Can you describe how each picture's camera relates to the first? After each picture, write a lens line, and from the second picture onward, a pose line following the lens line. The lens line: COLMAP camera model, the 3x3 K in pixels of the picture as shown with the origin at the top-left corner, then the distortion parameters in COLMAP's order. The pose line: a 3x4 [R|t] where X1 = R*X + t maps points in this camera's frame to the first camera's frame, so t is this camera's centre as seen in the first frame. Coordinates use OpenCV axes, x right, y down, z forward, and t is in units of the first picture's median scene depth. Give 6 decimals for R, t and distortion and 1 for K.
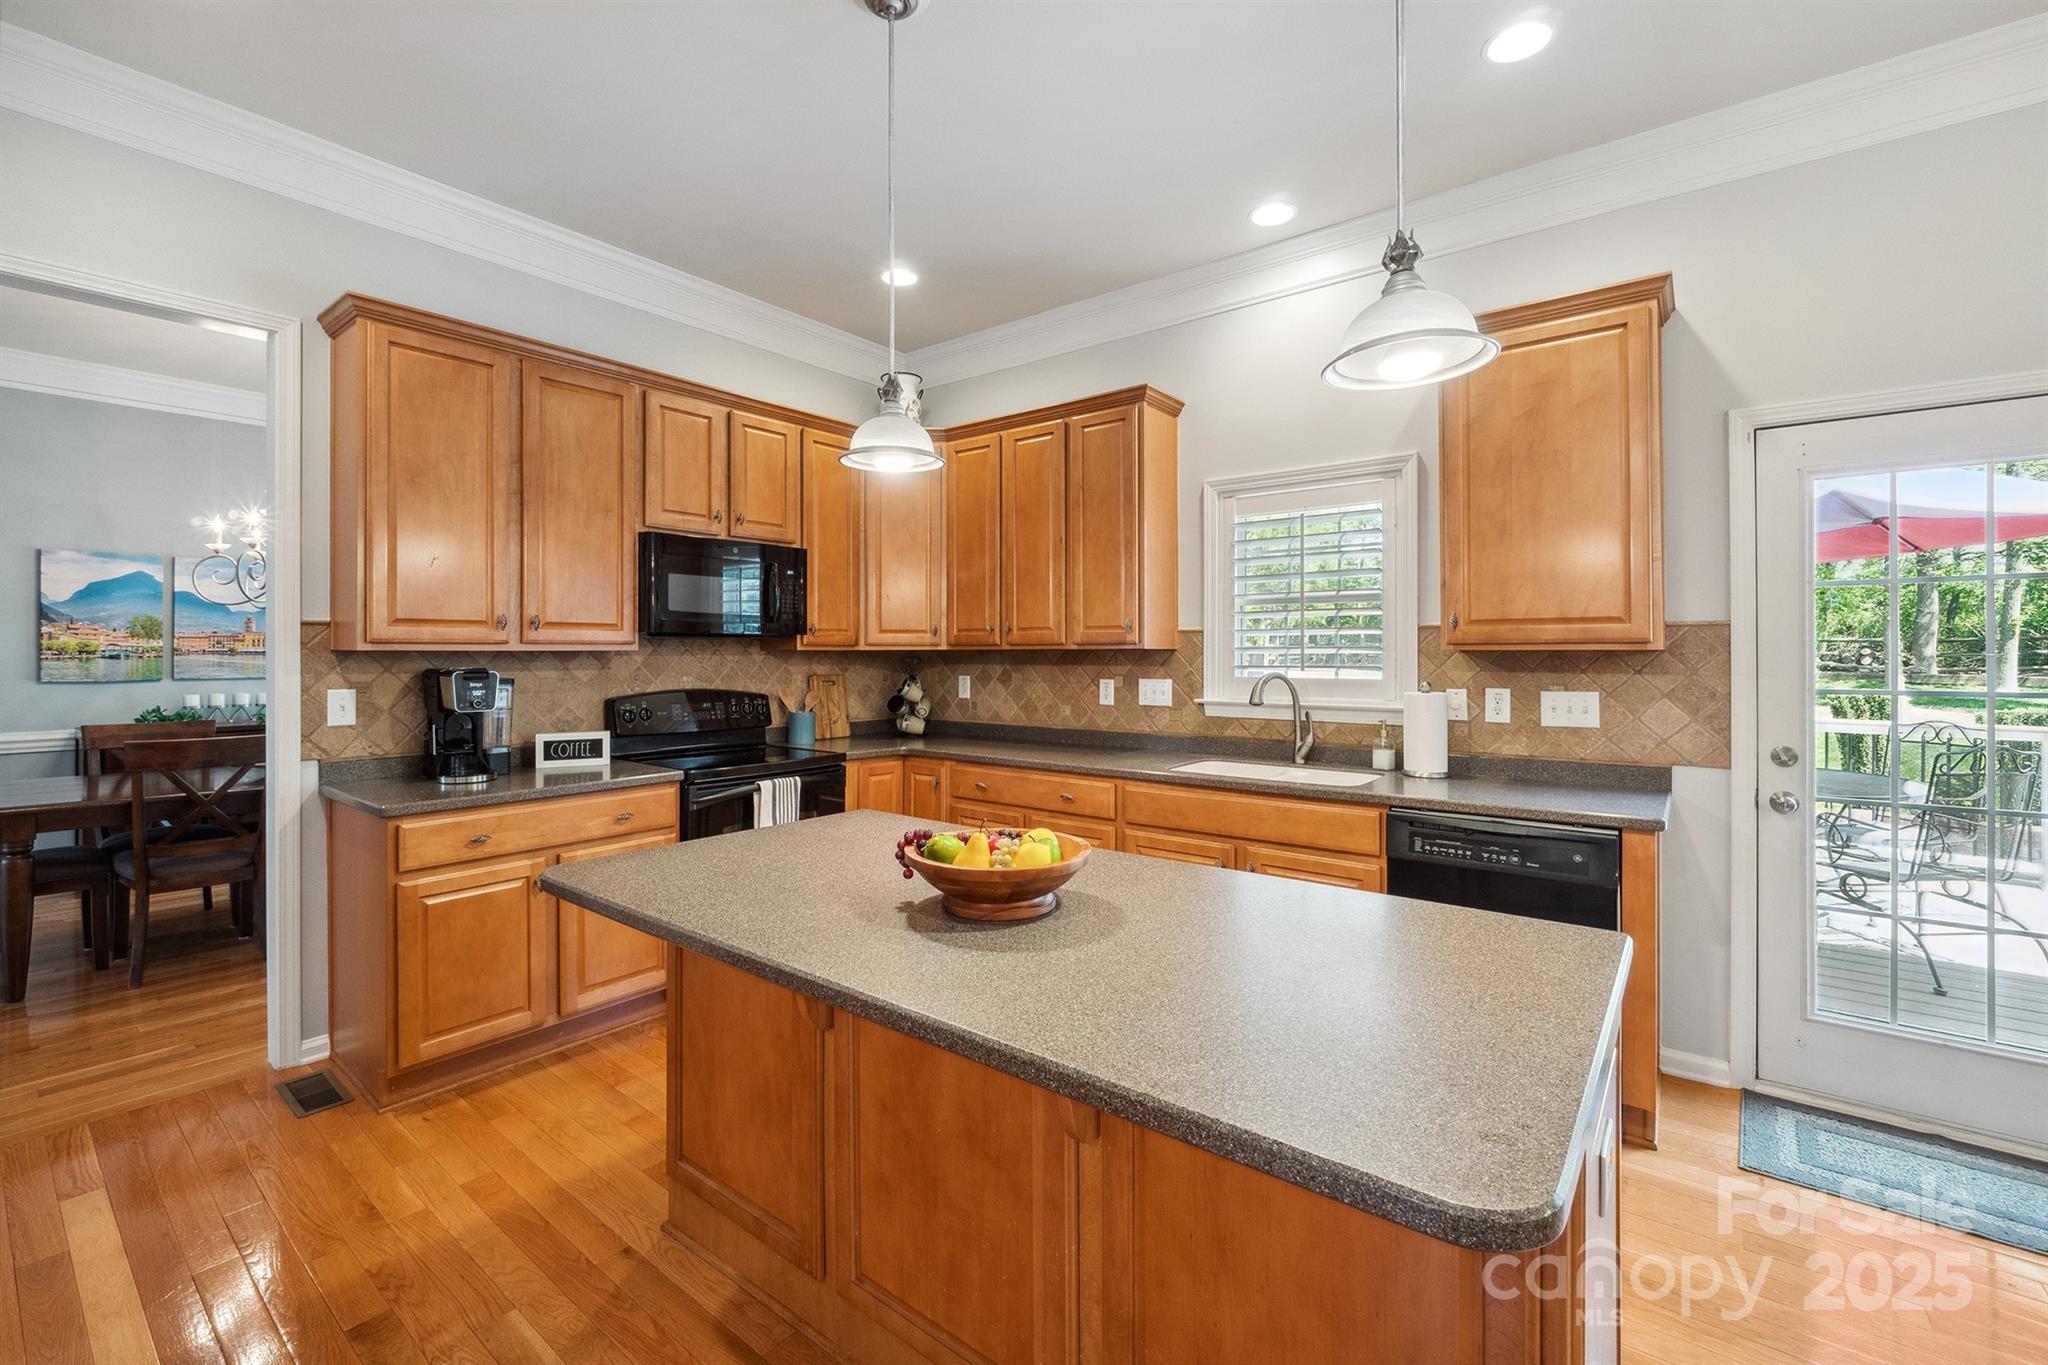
lens RADIAL K [[860.0, 0, 1021.9], [0, 860.0, 668.2], [0, 0, 1]] dist [-0.007764, 0.000777]
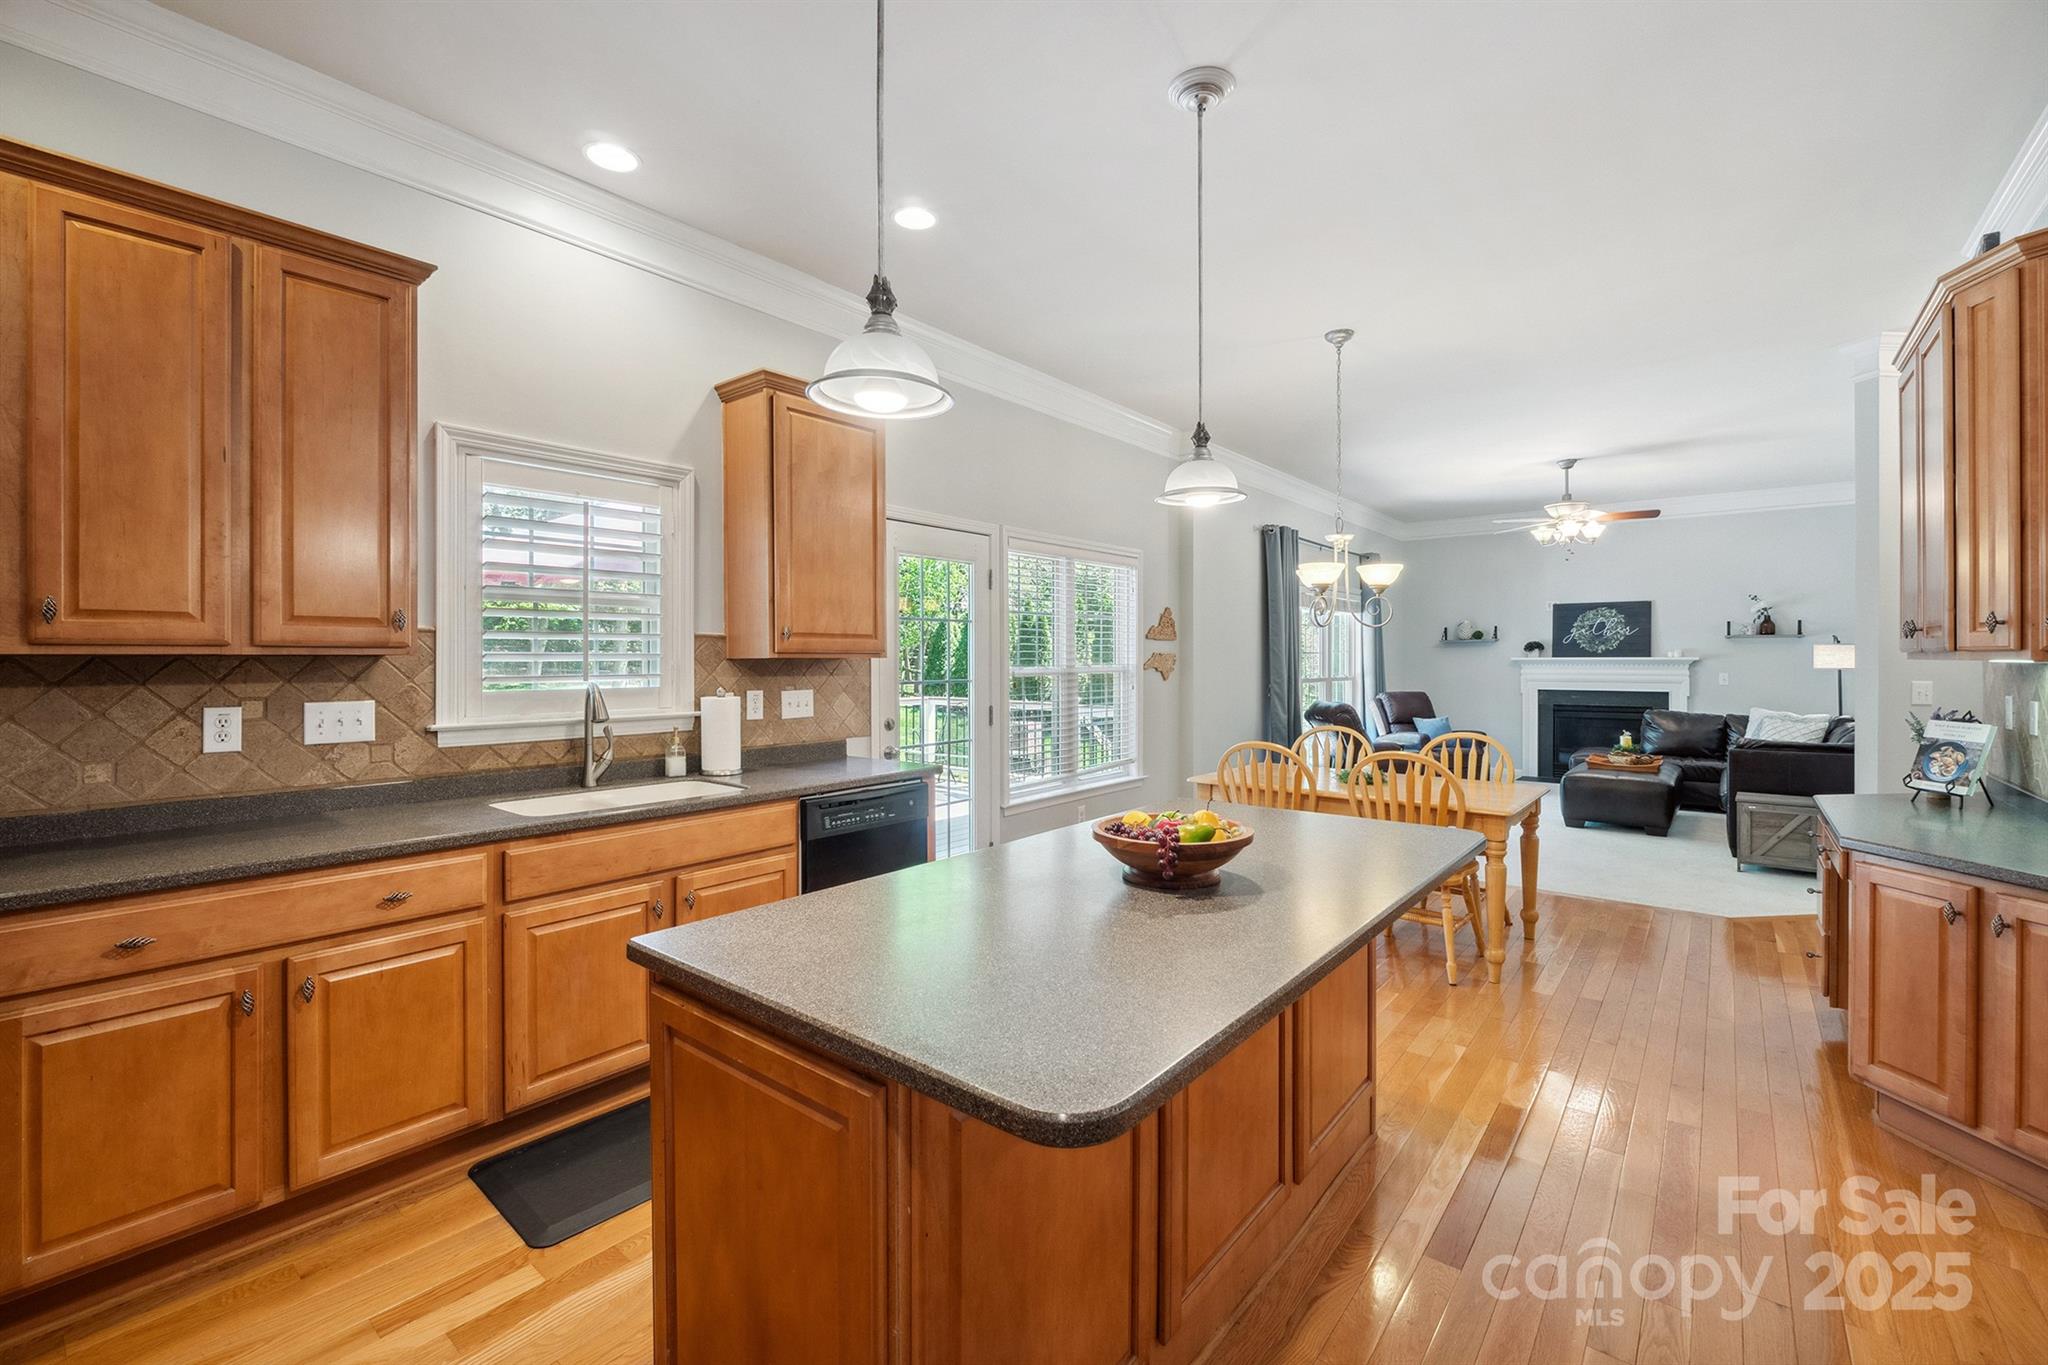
lens RADIAL K [[860.0, 0, 1021.9], [0, 860.0, 668.2], [0, 0, 1]] dist [-0.007764, 0.000777]
pose [[0.012853, -0.010277, 0.999865, -0.562011], [0.018443, 0.999780, 0.010039, -0.010902], [-0.999747, 0.018312, 0.013039, 0.561626]]
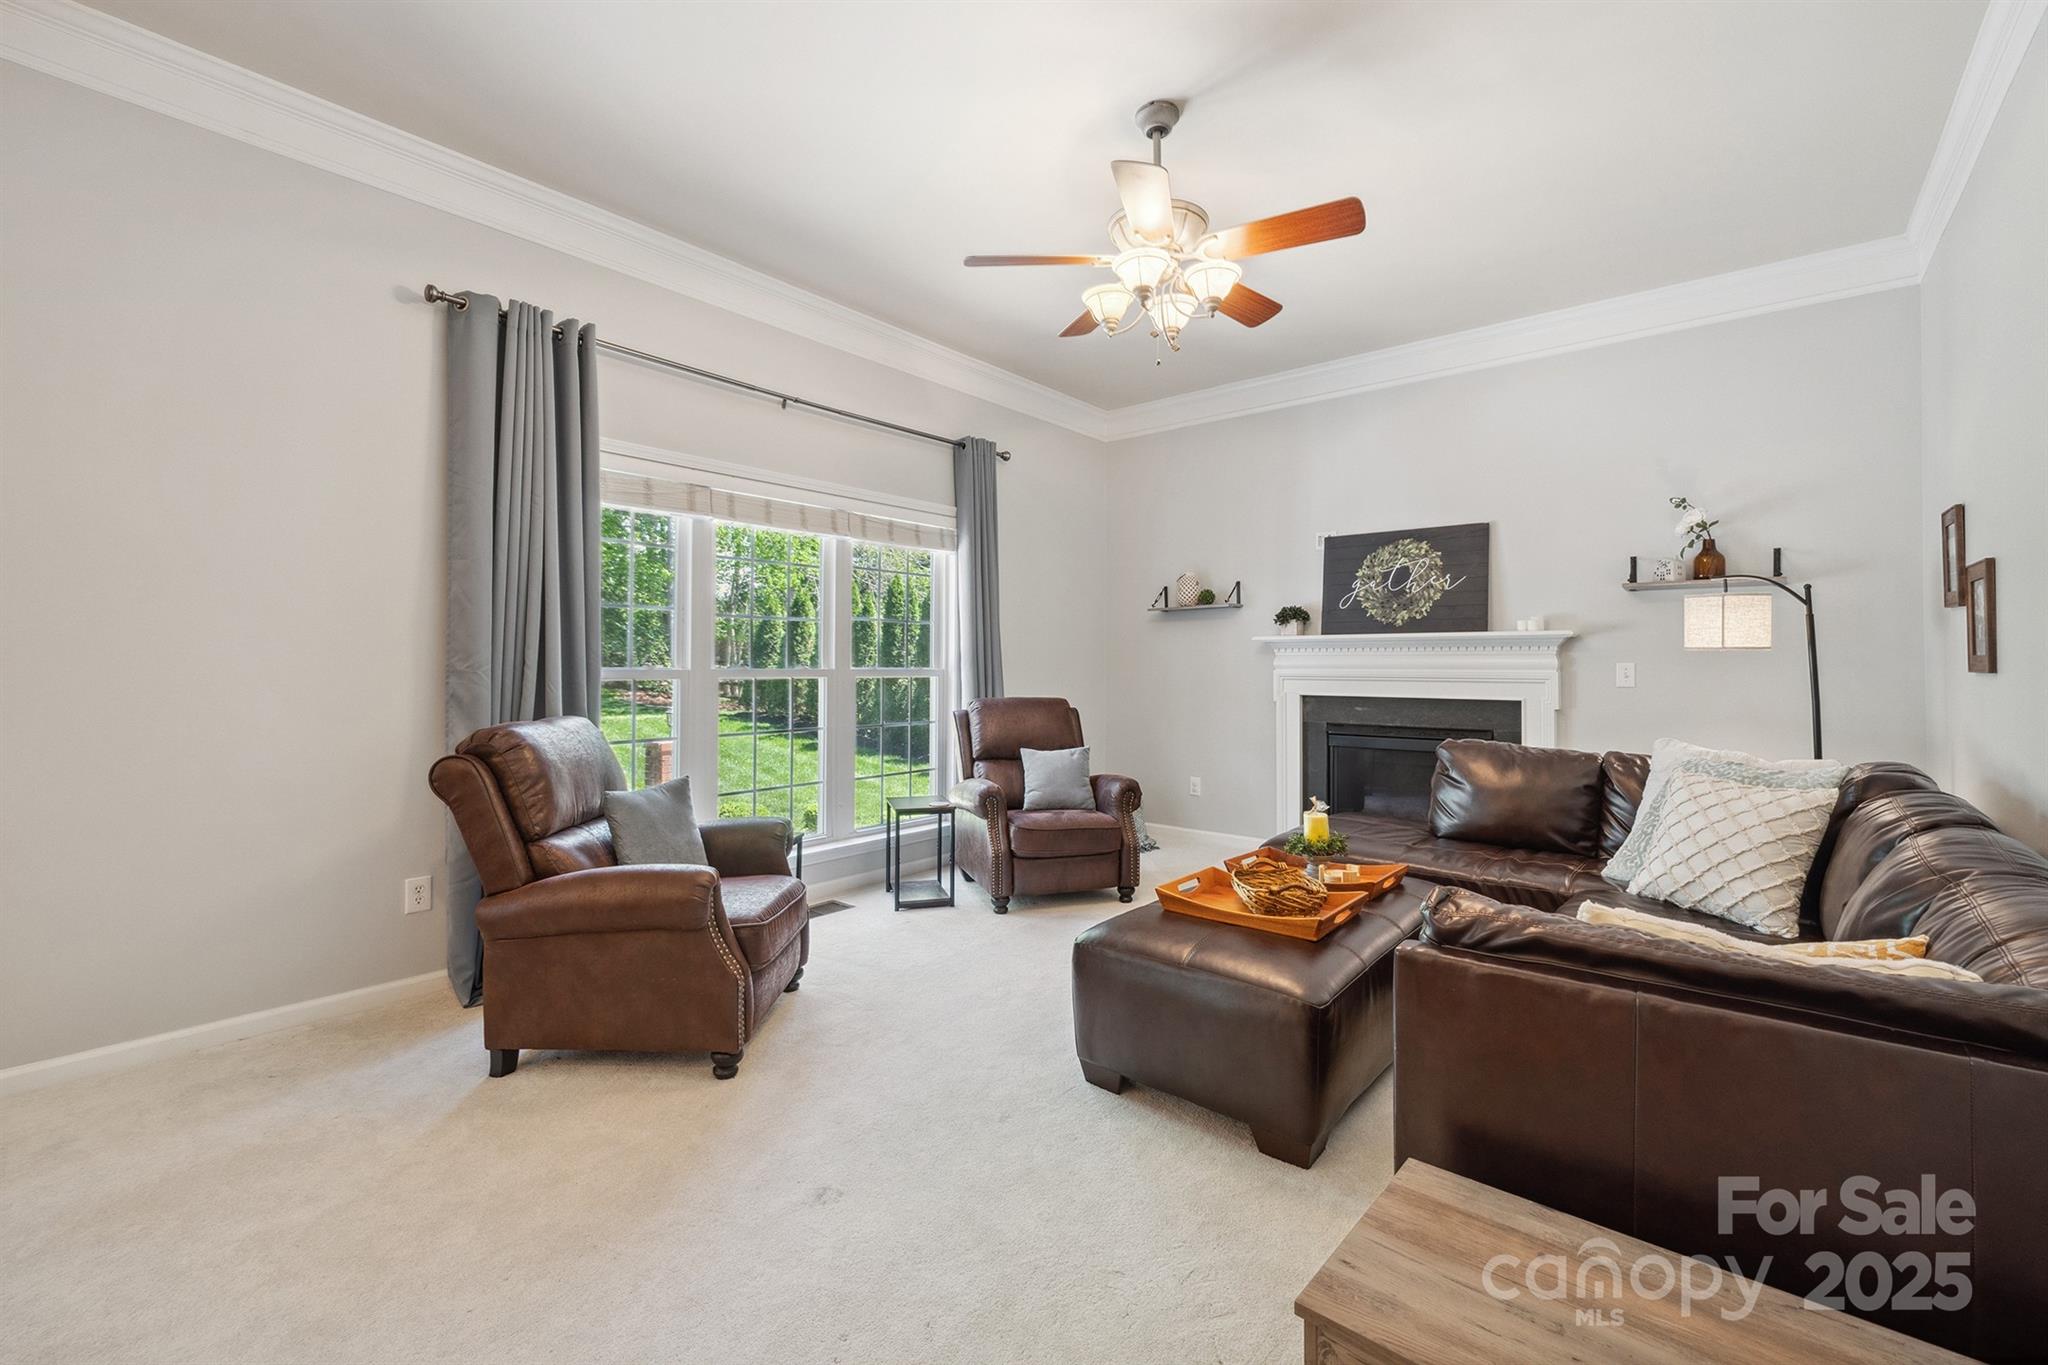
lens RADIAL K [[860.0, 0, 1021.9], [0, 860.0, 668.2], [0, 0, 1]] dist [-0.007764, 0.000777]
pose [[0.023610, -0.004053, 0.999713, 0.787204], [0.016395, 0.999859, 0.003667, 0.059552], [-0.999587, 0.016304, 0.023673, -0.685977]]
